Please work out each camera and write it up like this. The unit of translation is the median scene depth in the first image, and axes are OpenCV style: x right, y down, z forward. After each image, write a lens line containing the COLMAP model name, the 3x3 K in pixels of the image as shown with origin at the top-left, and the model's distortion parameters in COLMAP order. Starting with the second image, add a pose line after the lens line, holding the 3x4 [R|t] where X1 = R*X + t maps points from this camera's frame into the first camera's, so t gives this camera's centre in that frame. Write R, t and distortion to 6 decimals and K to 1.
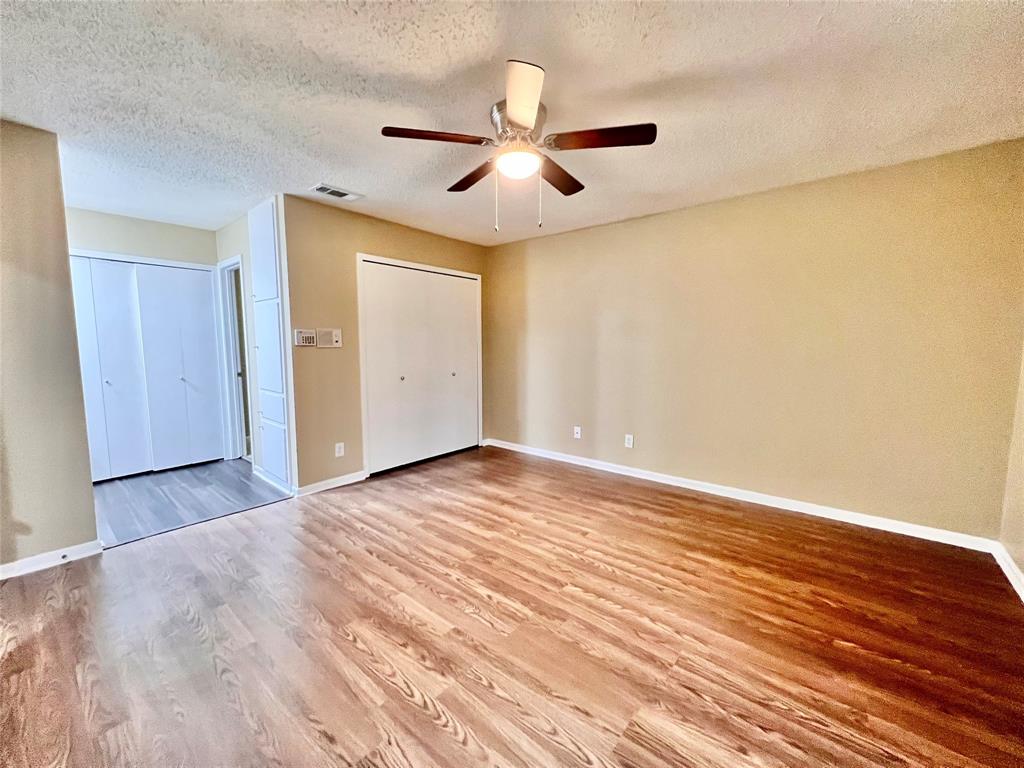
lens RADIAL K [[410.3, 0, 513.8], [0, 410.3, 384.0], [0, 0, 1]] dist [-0.000738, 0.000025]
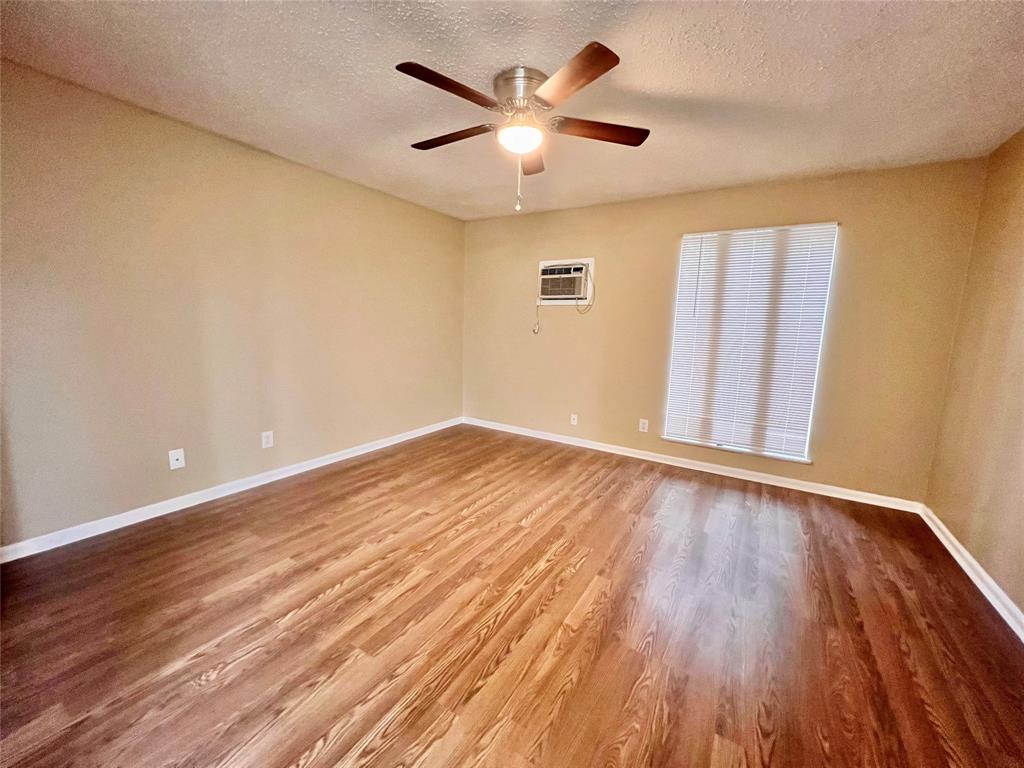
lens RADIAL K [[408.7, 0, 514.2], [0, 408.7, 381.1], [0, 0, 1]] dist [-0.000523, 0.000057]
pose [[-0.137176, -0.146481, 0.979656, -0.841288], [0.068235, 0.985259, 0.156873, -0.096454], [-0.988194, 0.088366, -0.125158, 0.971042]]
